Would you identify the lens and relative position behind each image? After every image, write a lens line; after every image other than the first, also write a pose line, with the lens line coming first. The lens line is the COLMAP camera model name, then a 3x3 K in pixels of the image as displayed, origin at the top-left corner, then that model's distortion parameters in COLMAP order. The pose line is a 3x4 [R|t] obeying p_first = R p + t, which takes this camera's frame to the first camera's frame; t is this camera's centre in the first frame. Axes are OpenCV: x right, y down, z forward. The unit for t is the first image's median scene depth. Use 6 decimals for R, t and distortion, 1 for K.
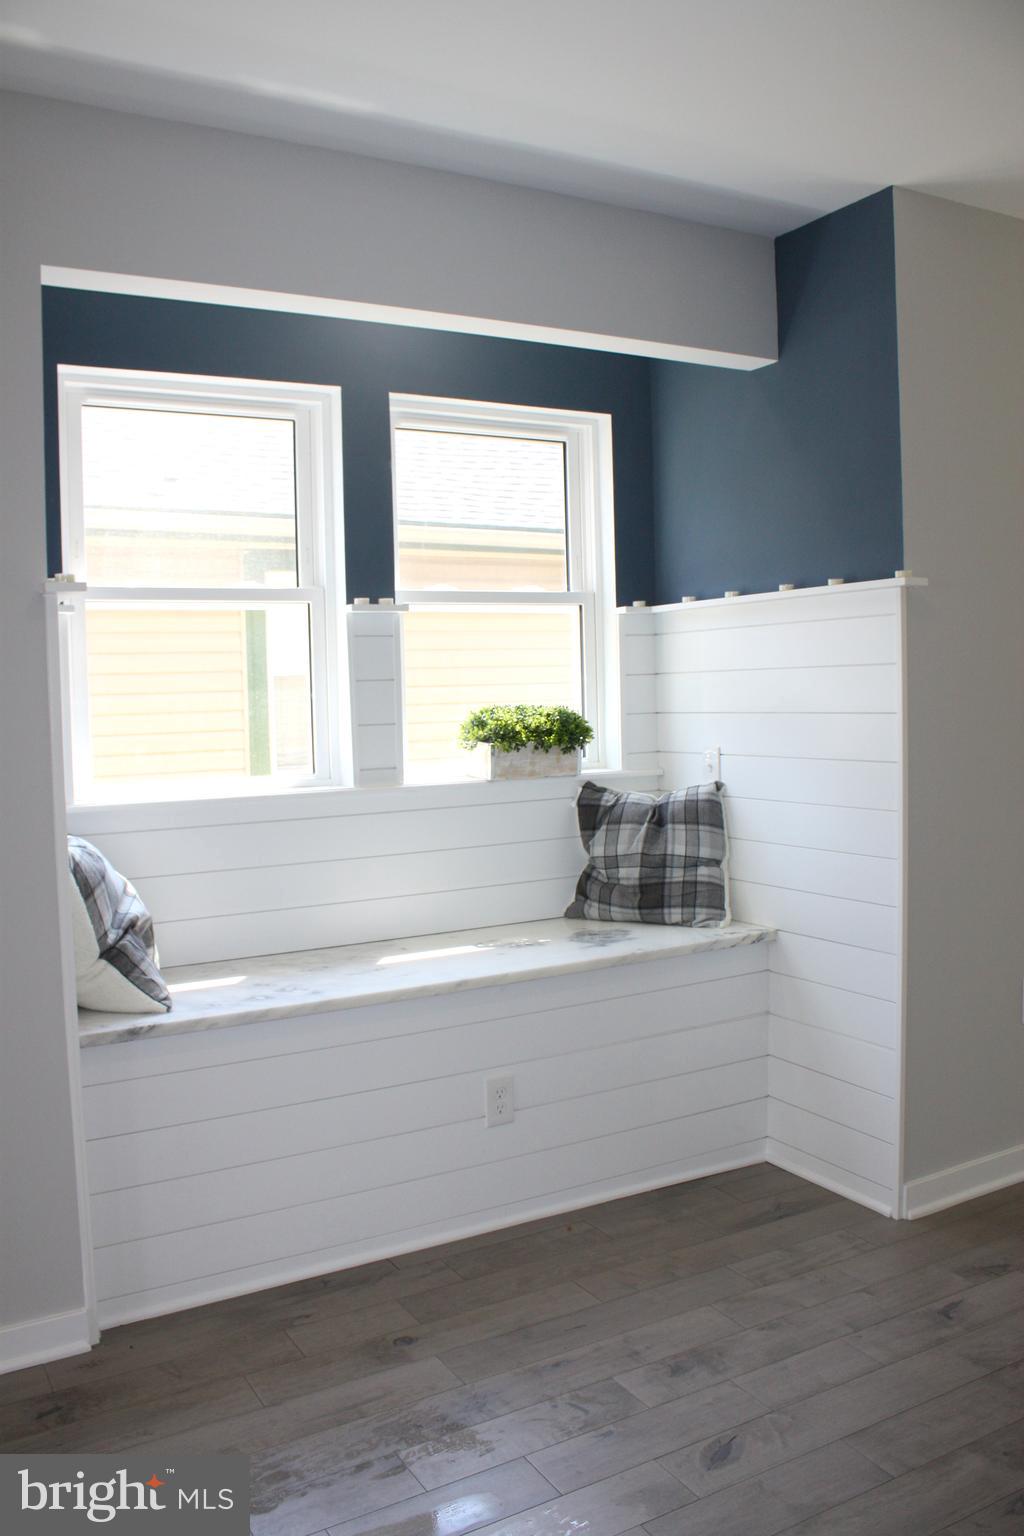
lens RADIAL K [[1263.2, 0, 471.3], [0, 1263.2, 766.0], [0, 0, 1]] dist [-0.160912, 0.125515]
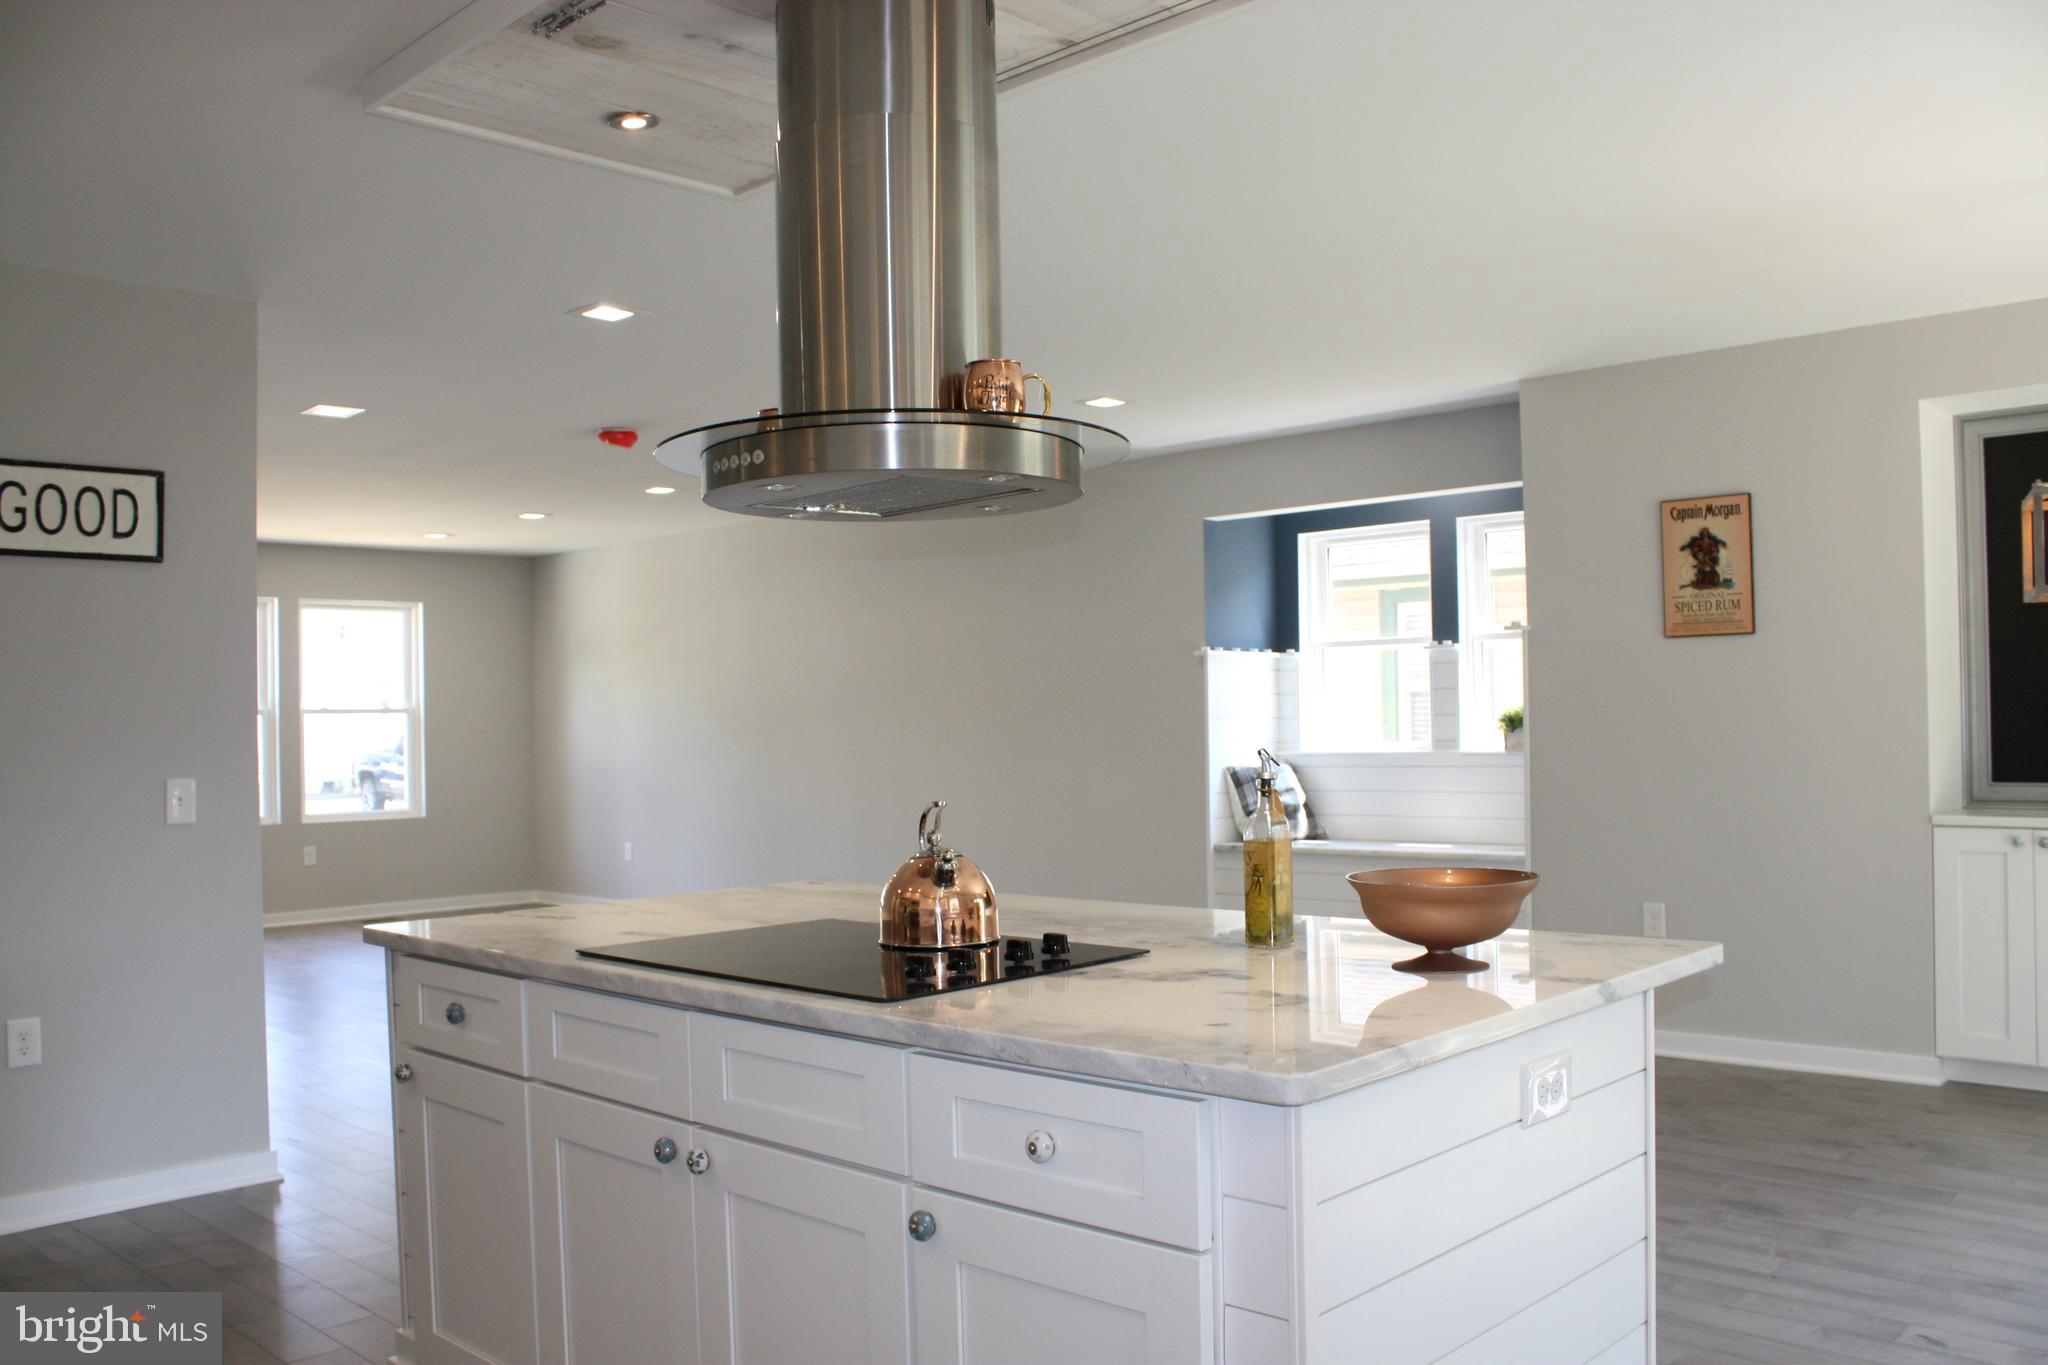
lens RADIAL K [[1684.2, 0, 1023.3], [0, 1684.2, 708.6], [0, 0, 1]] dist [-0.160912, 0.125515]
pose [[0.312890, 0.009336, -0.949743, 1.848049], [-0.048568, 0.998801, -0.006183, 0.001406], [0.948547, 0.048062, 0.312968, -0.242418]]
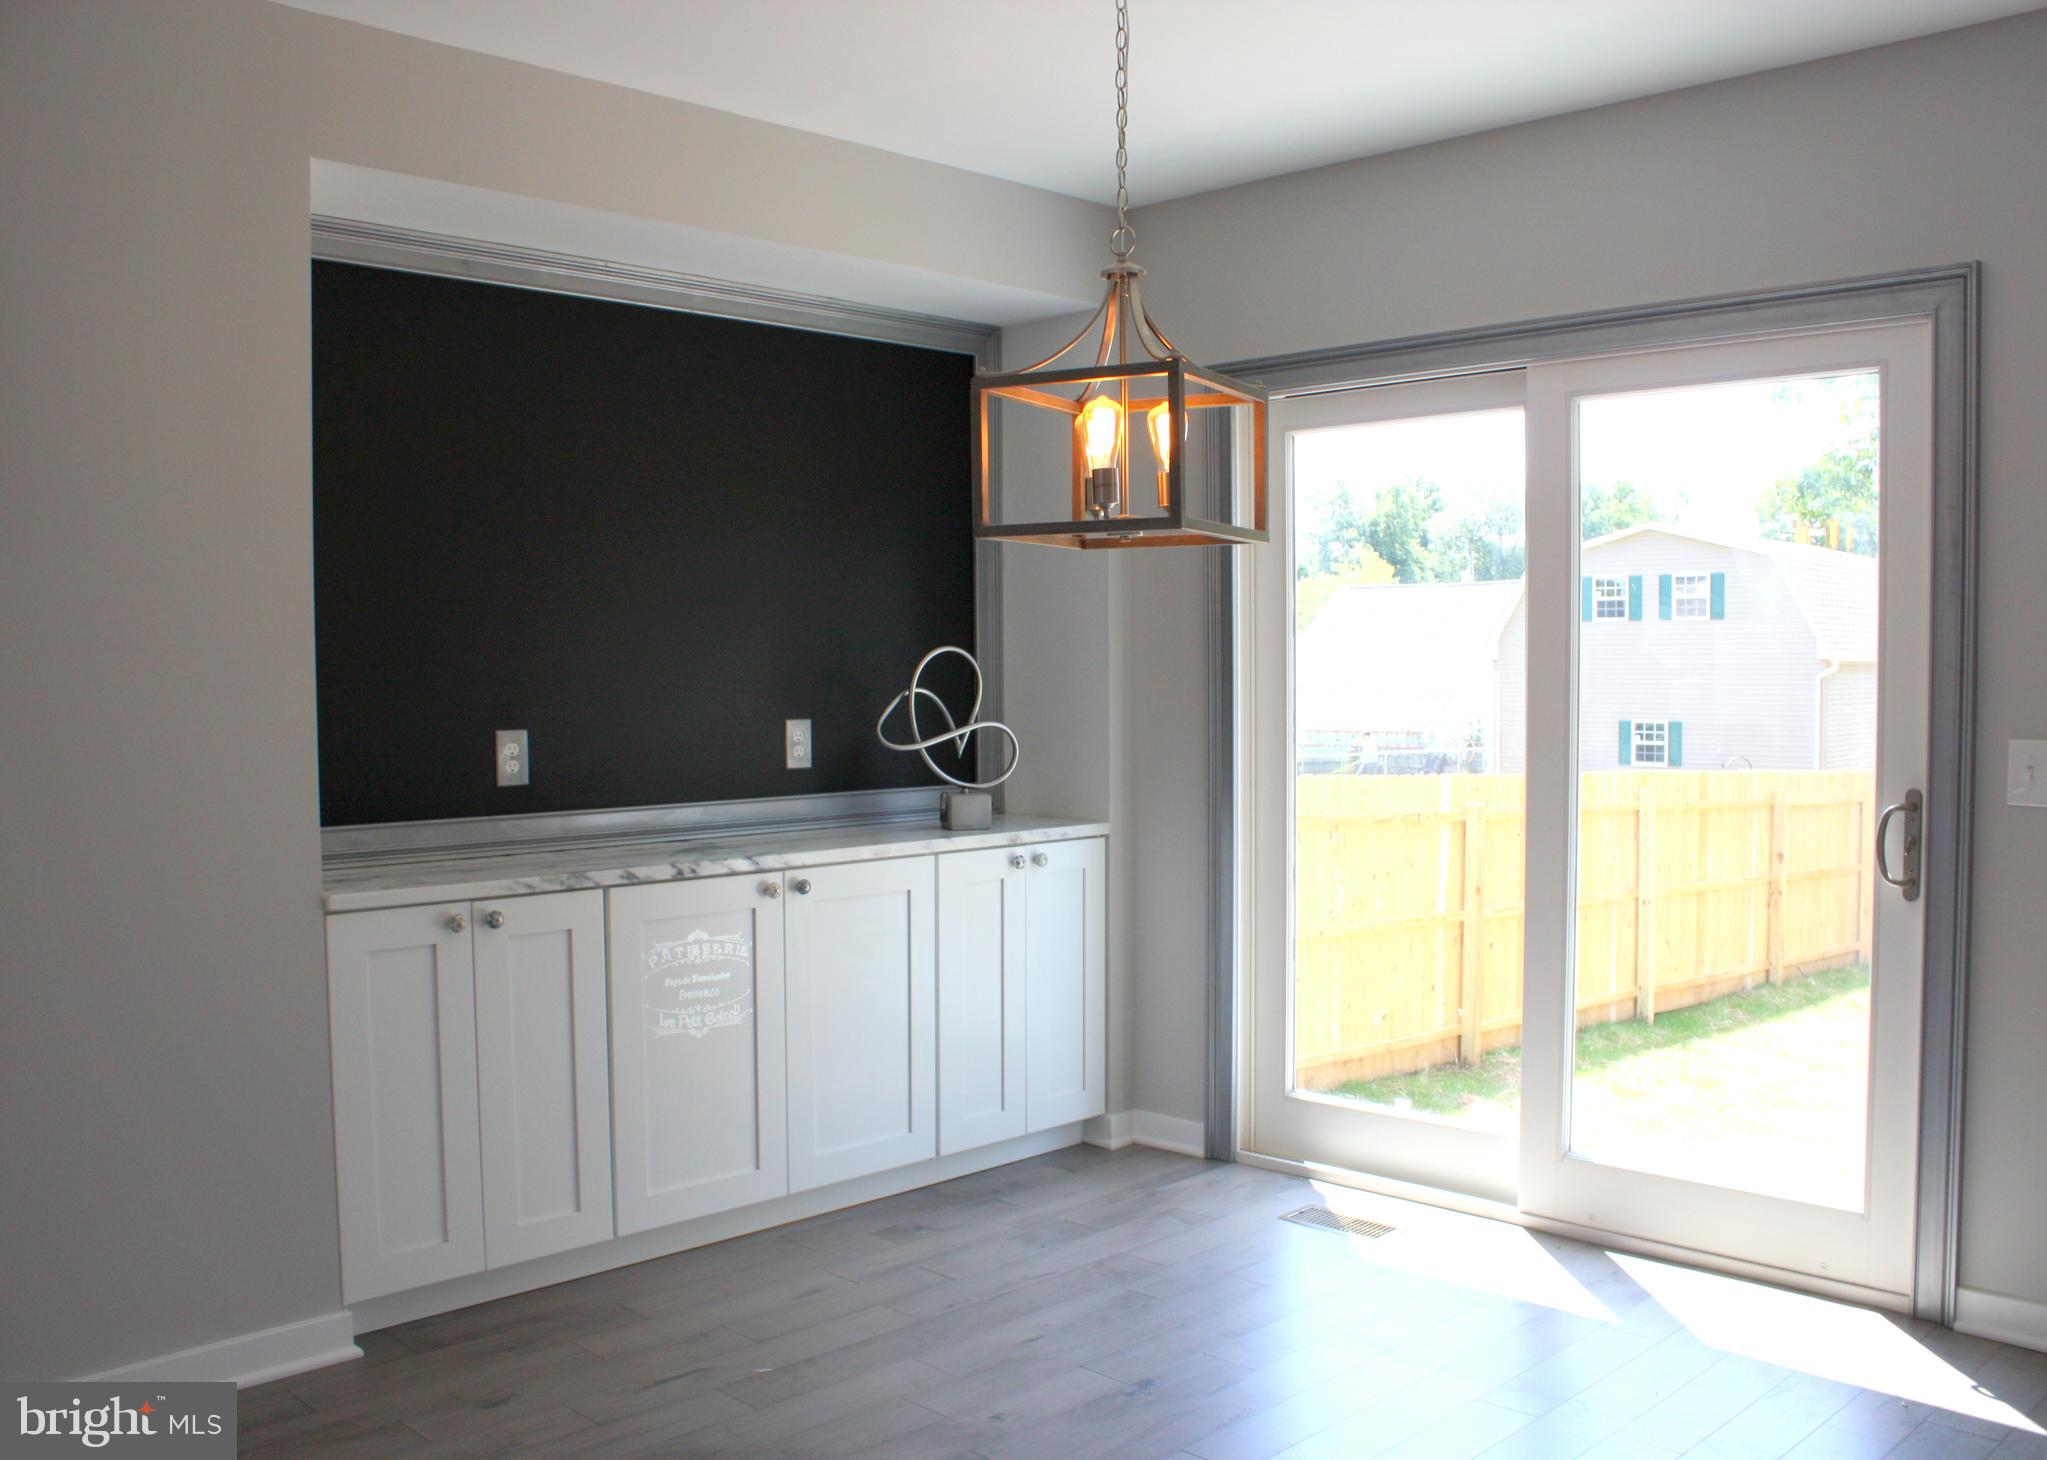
lens RADIAL K [[1799.1, 0, 1081.6], [0, 1799.1, 734.3], [0, 0, 1]] dist [-0.113972, -0.003085]
pose [[0.948769, 0.004903, 0.315933, 0.757410], [0.004717, 0.999548, -0.029677, -0.004865], [-0.315936, 0.029647, 0.948317, 0.030246]]
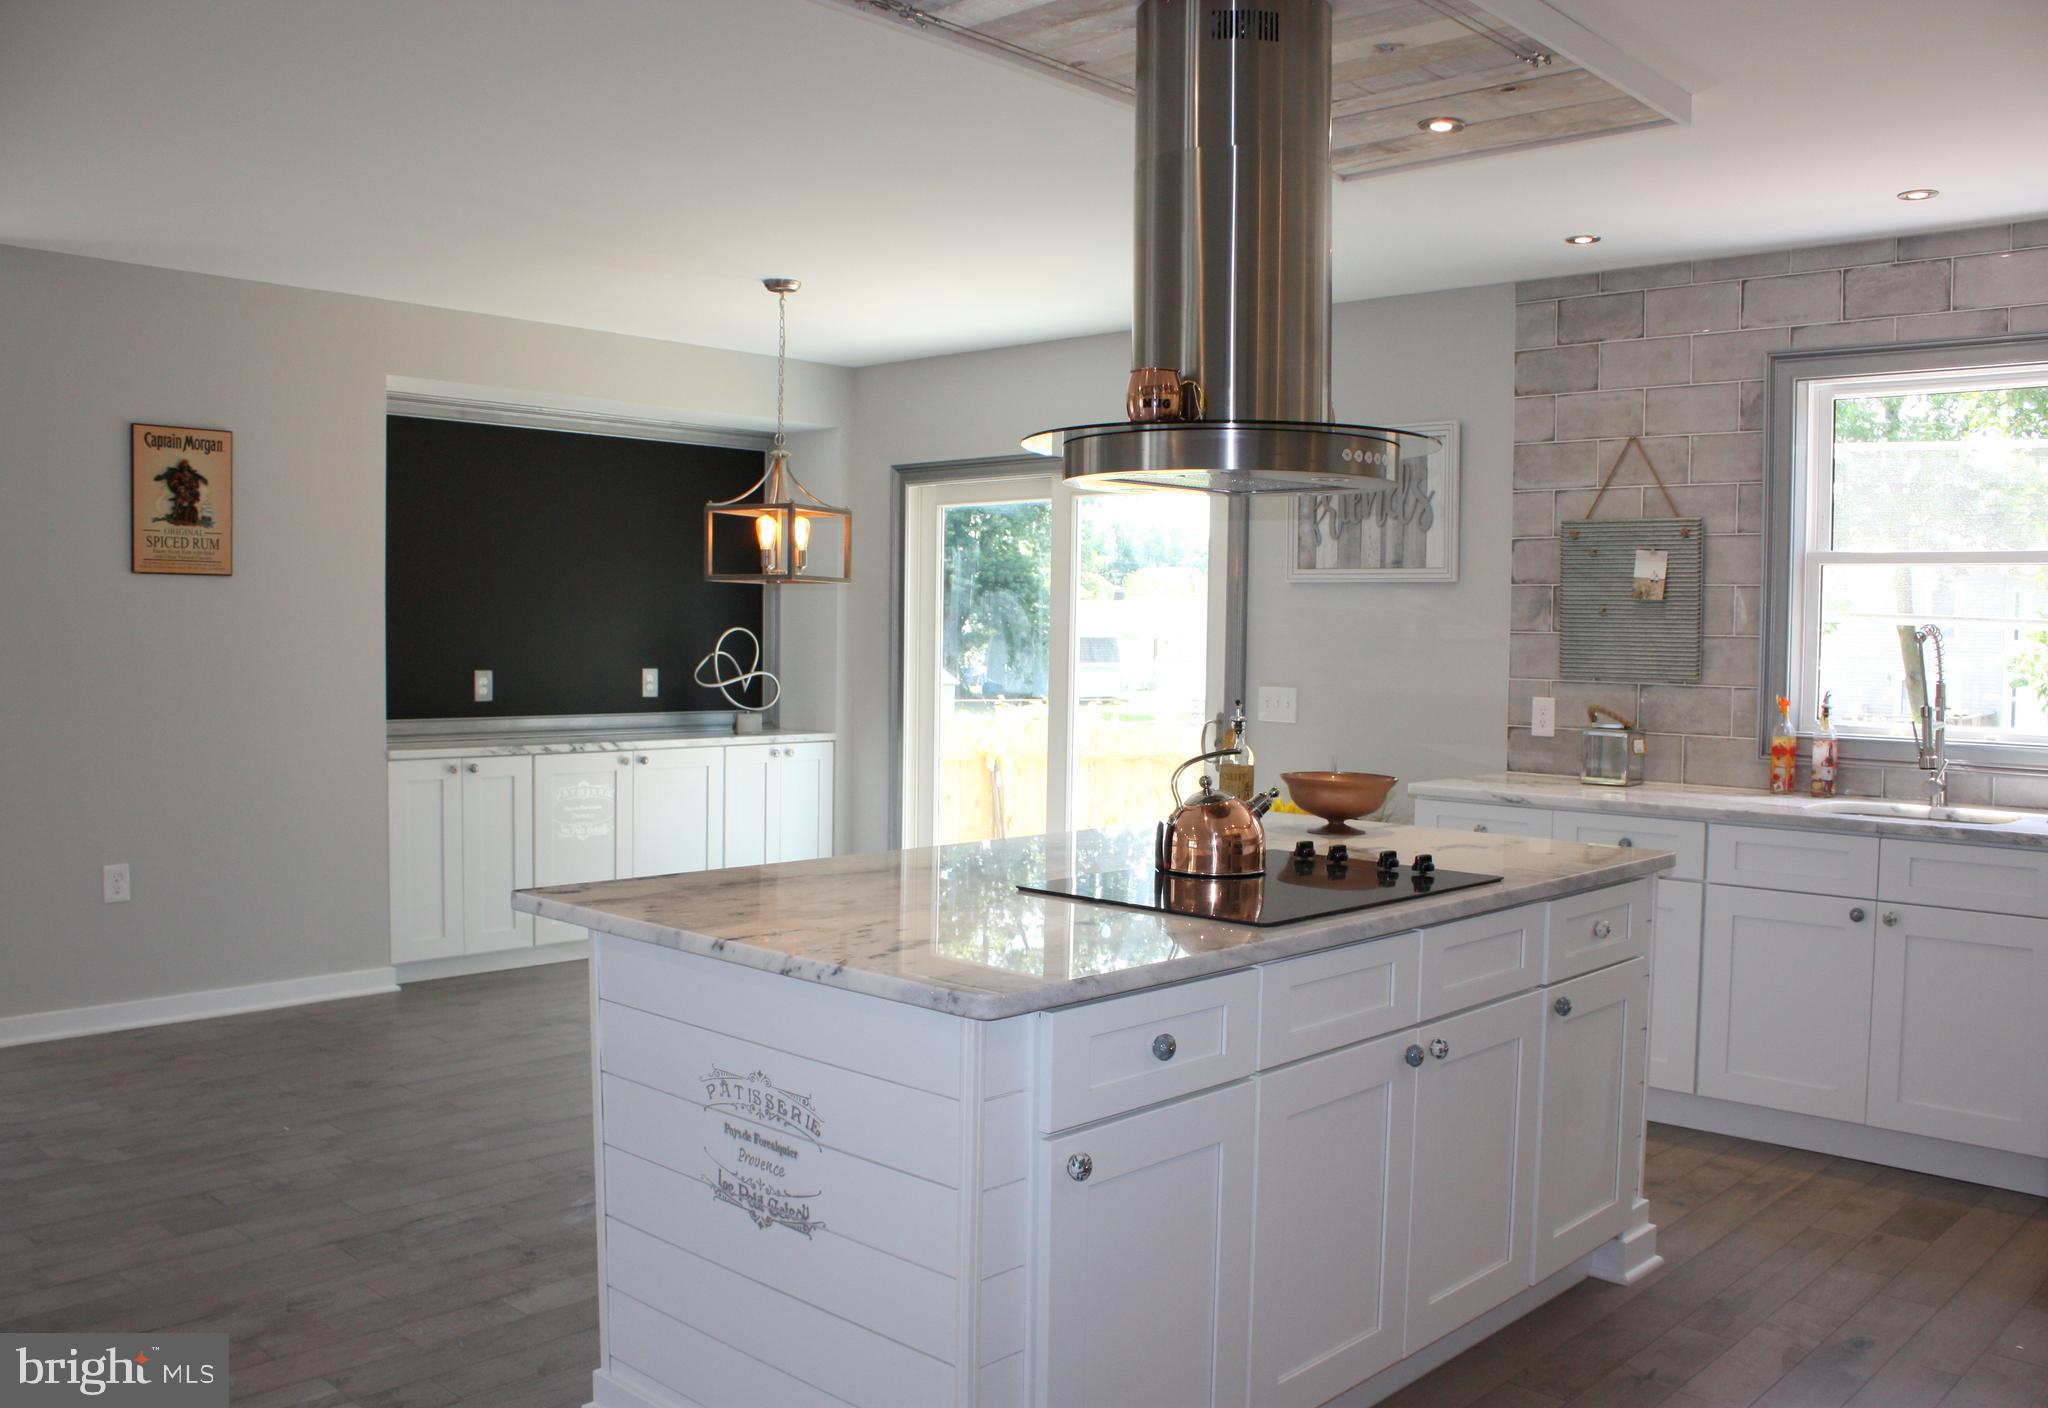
lens RADIAL K [[1751.4, 0, 1024.0], [0, 1751.4, 704.0], [0, 0, 1]] dist [-0.079921, 0.006827]
pose [[0.948129, 0.020067, 0.317252, 0.726504], [-0.012081, 0.999559, -0.027119, 0.042804], [-0.317656, 0.021880, 0.947954, -0.883339]]
